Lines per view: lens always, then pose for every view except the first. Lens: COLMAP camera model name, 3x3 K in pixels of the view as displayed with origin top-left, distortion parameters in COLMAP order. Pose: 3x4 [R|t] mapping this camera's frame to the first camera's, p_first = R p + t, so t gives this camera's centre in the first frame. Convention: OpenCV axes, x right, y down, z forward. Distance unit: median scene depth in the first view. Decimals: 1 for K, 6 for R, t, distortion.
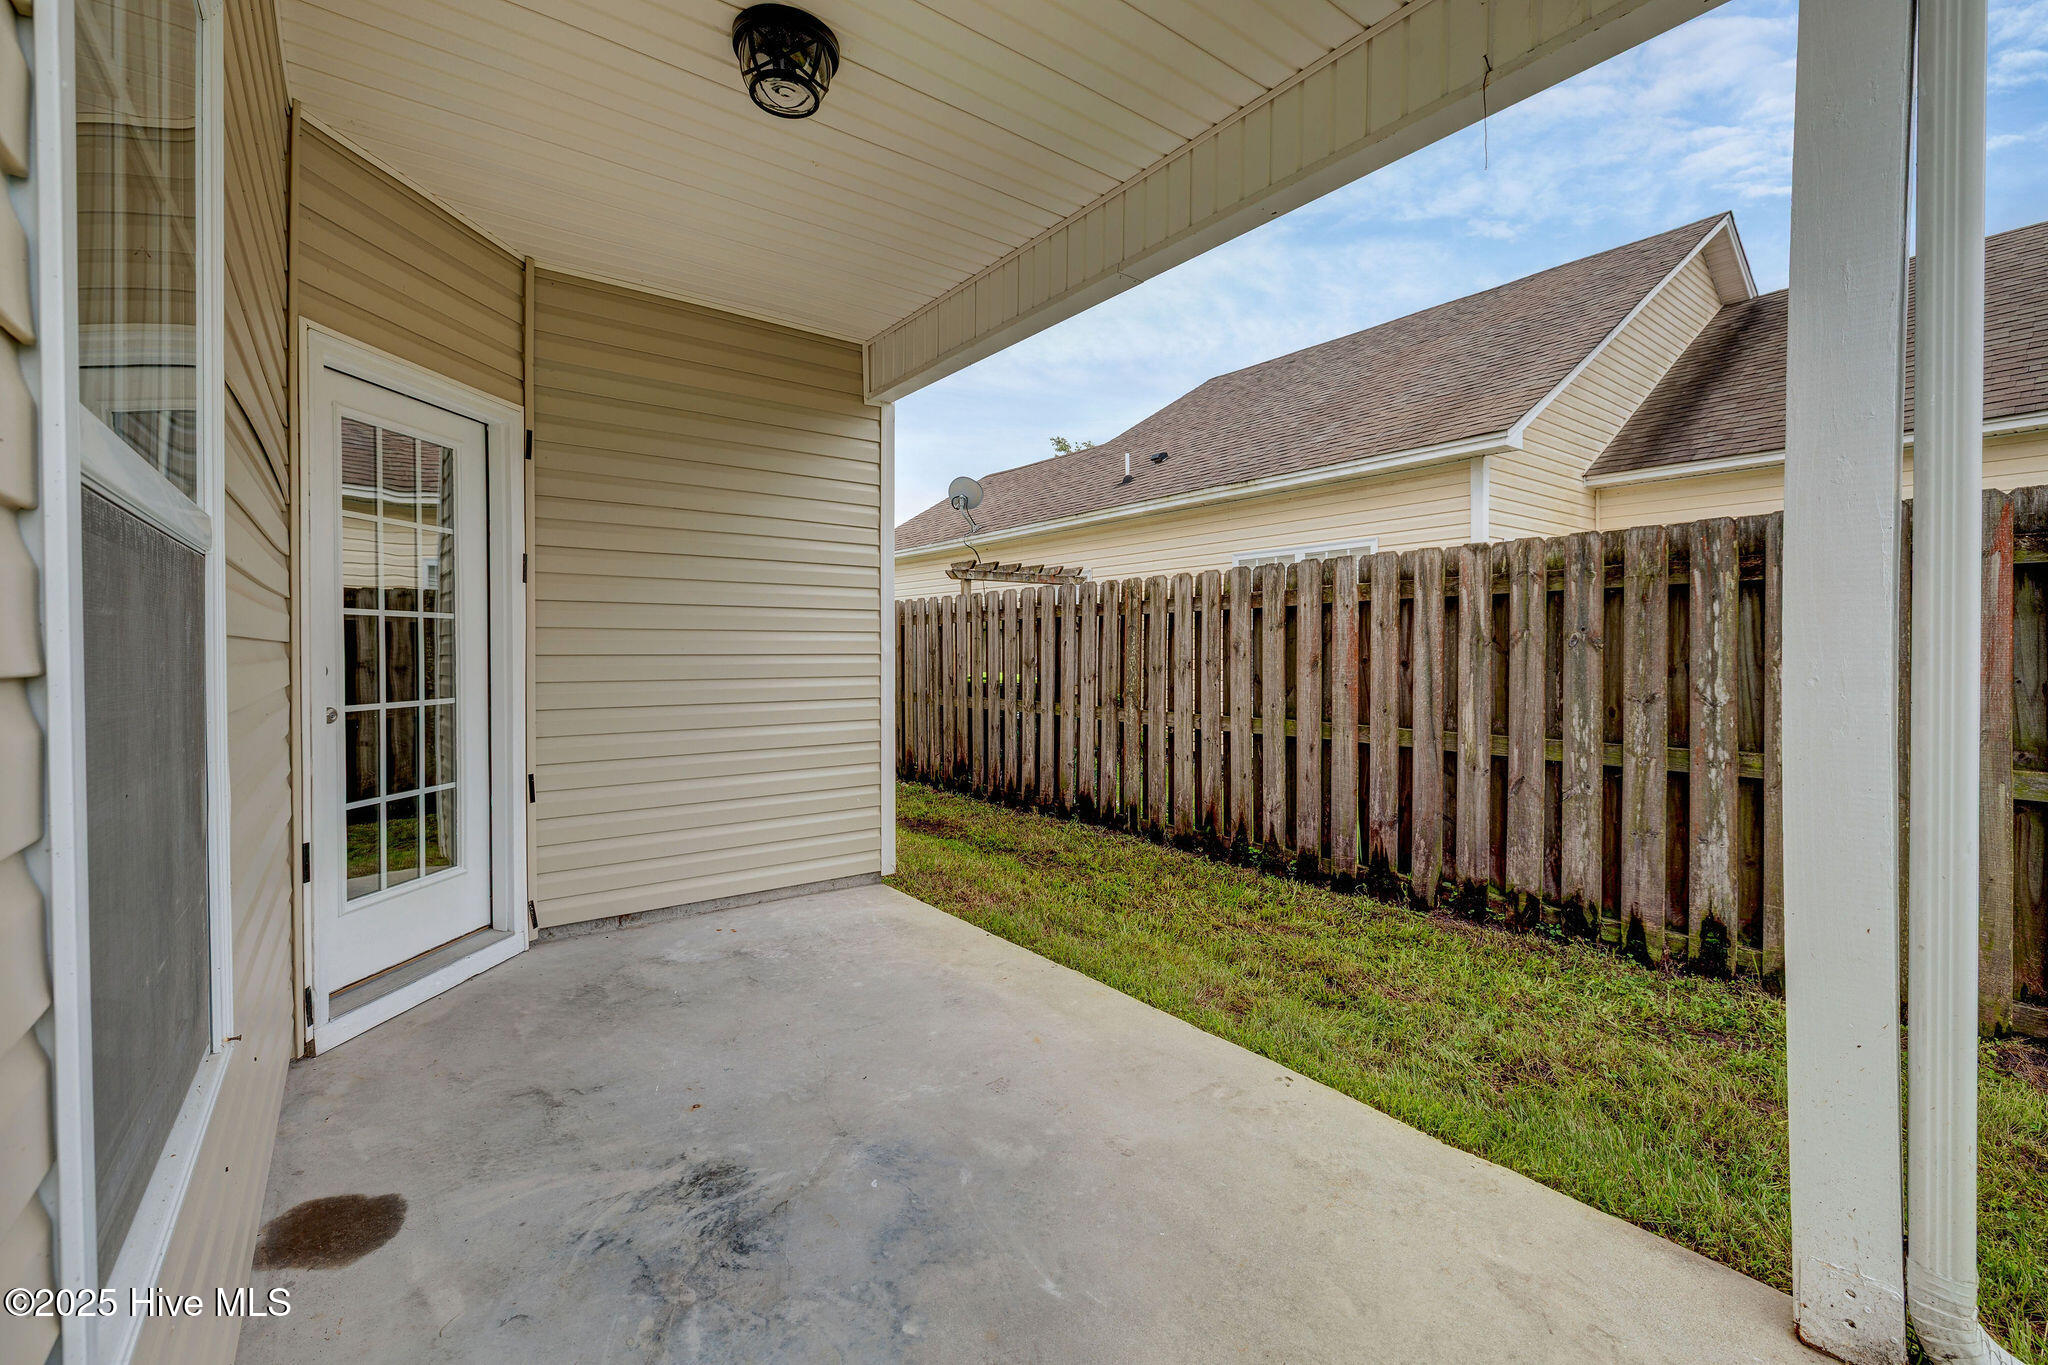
lens RADIAL K [[876.9, 0, 1023.7], [0, 876.9, 649.3], [0, 0, 1]] dist [0.000631, 0.000276]
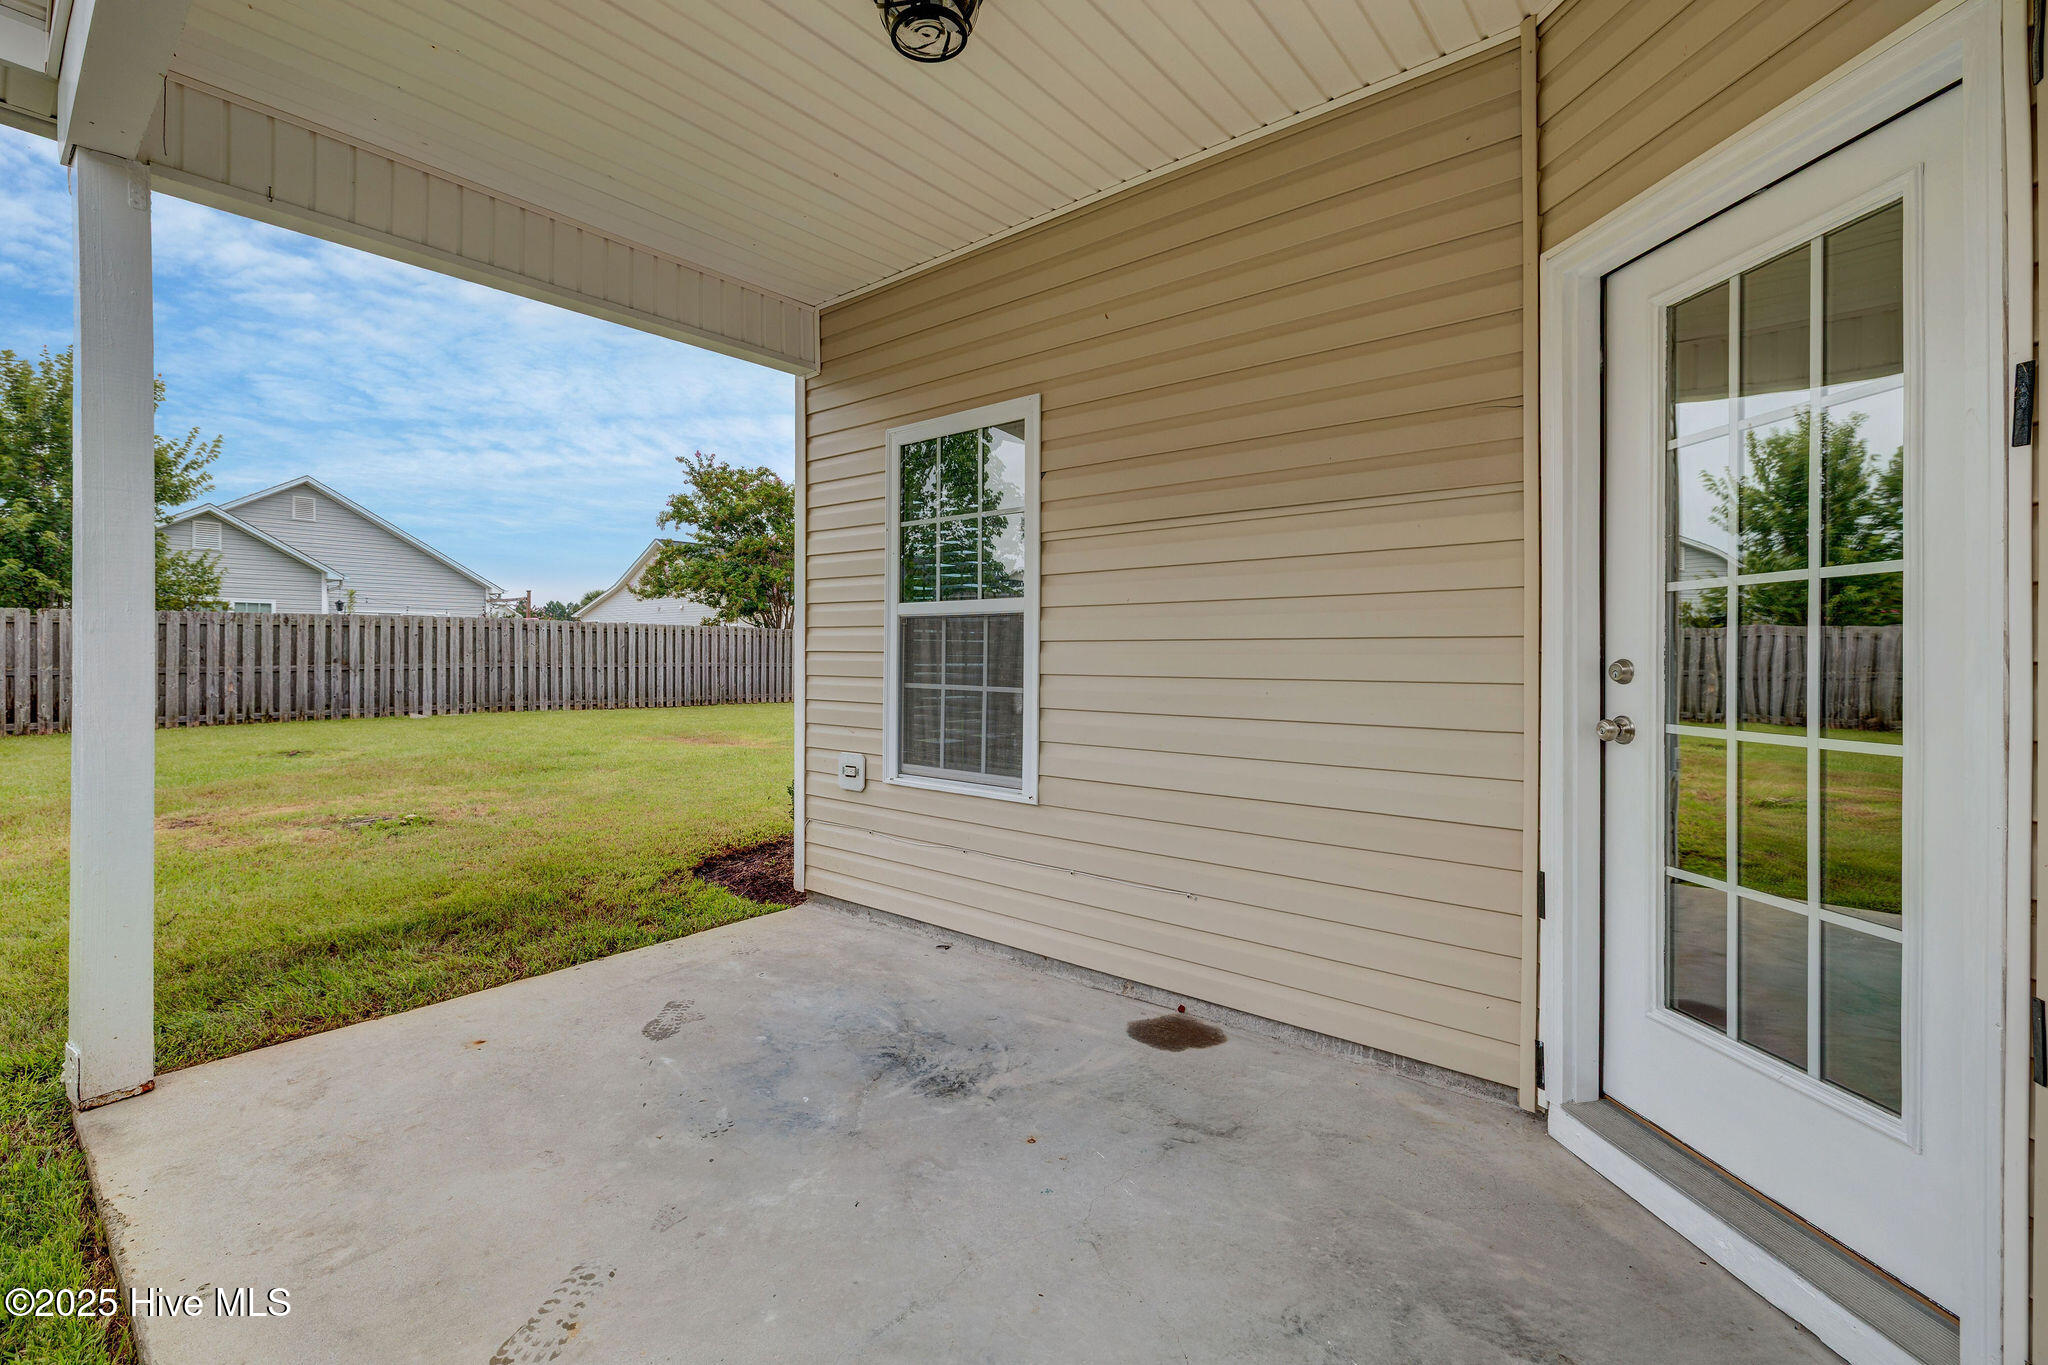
lens RADIAL K [[884.0, 0, 1034.5], [0, 884.0, 660.9], [0, 0, 1]] dist [0.001973, 0.000186]
pose [[-0.970497, -0.000068, -0.241111, -0.169545], [-0.001914, 0.999971, 0.007422, 0.018617], [0.241104, 0.007664, -0.970469, 2.058258]]
